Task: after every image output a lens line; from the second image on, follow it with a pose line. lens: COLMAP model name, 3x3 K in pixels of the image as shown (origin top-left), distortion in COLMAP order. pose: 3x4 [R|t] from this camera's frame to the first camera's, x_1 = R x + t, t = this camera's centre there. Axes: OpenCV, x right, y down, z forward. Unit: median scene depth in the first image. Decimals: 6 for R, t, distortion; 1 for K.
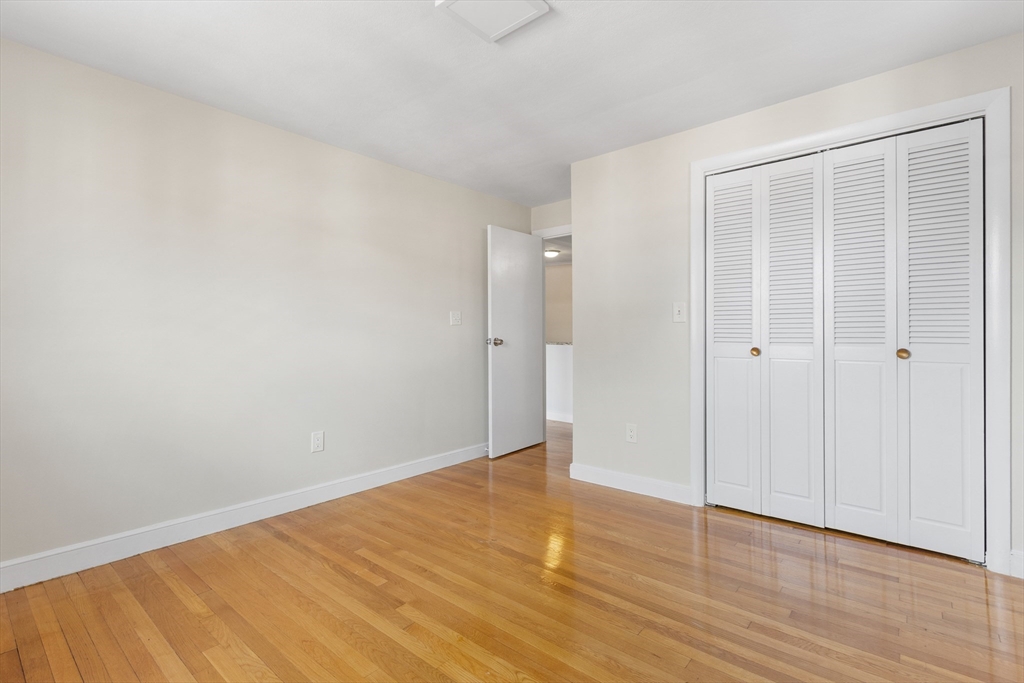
lens RADIAL K [[485.0, 0, 512.3], [0, 485.0, 332.0], [0, 0, 1]] dist [-0.000172, -0.000331]
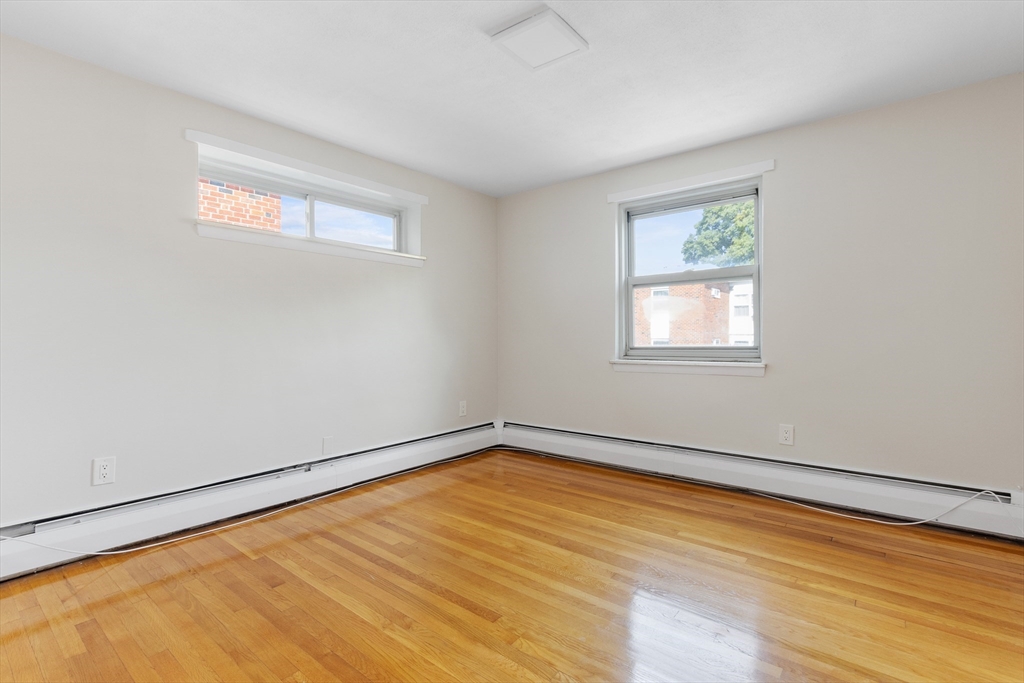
lens RADIAL K [[466.7, 0, 509.2], [0, 466.7, 338.2], [0, 0, 1]] dist [0.003343, -0.000485]
pose [[-0.999870, 0.011143, -0.011691, 0.037213], [0.011087, 0.999927, 0.004816, 0.008707], [0.011743, 0.004685, -0.999920, 1.602092]]
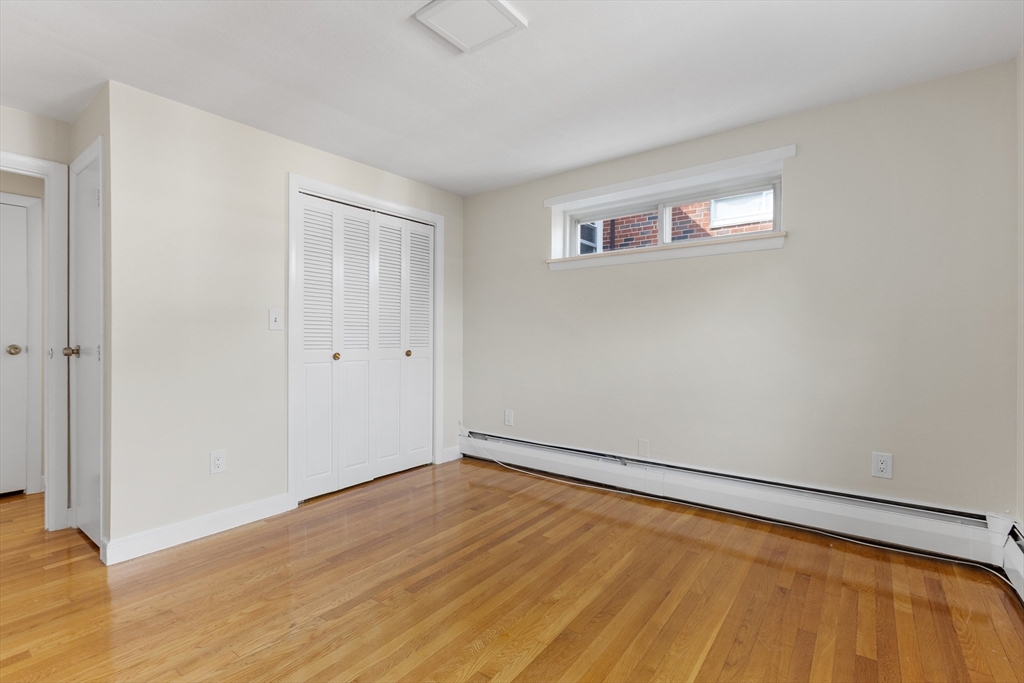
lens RADIAL K [[466.7, 0, 509.2], [0, 466.7, 338.2], [0, 0, 1]] dist [0.003343, -0.000485]
pose [[-0.062510, 0.004875, 0.998032, -0.794544], [-0.001923, 0.999986, -0.005005, 0.000771], [-0.998042, -0.002233, -0.062500, 0.751578]]
